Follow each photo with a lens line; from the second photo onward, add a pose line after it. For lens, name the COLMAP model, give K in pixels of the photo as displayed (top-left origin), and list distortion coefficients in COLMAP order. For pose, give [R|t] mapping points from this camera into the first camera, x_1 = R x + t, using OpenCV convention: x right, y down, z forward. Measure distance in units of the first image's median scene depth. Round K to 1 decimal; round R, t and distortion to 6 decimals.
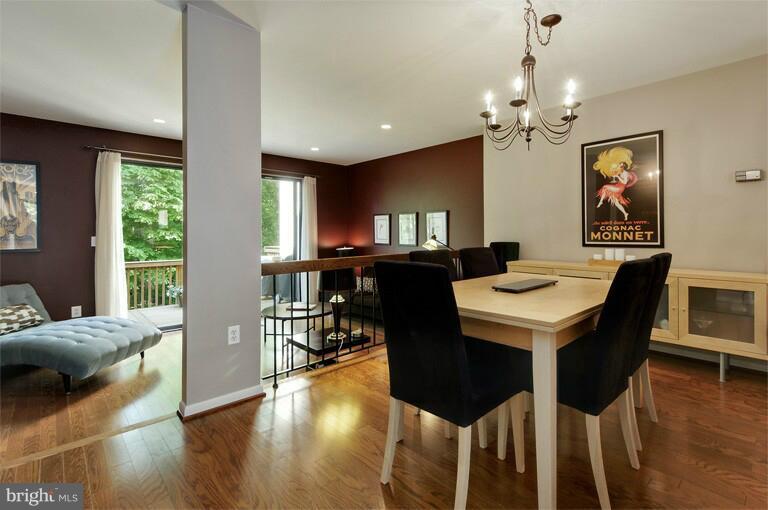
lens RADIAL K [[370.5, 0, 384.8], [0, 370.5, 235.9], [0, 0, 1]] dist [-0.018221, -0.000363]
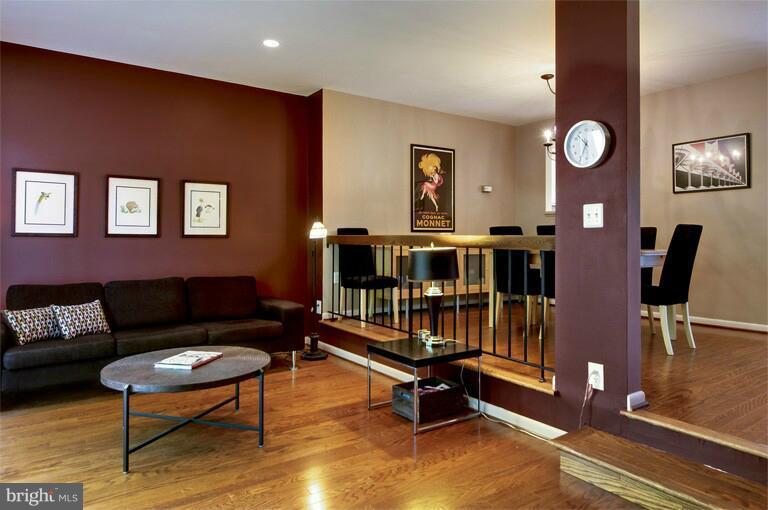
lens RADIAL K [[492.0, 0, 382.3], [0, 492.0, 230.5], [0, 0, 1]] dist [0.000513, -0.002057]
pose [[0.136878, 0.006211, 0.990568, -1.066512], [-0.006341, 0.999965, -0.005394, 0.034964], [-0.990568, -0.005542, 0.136913, 0.927058]]
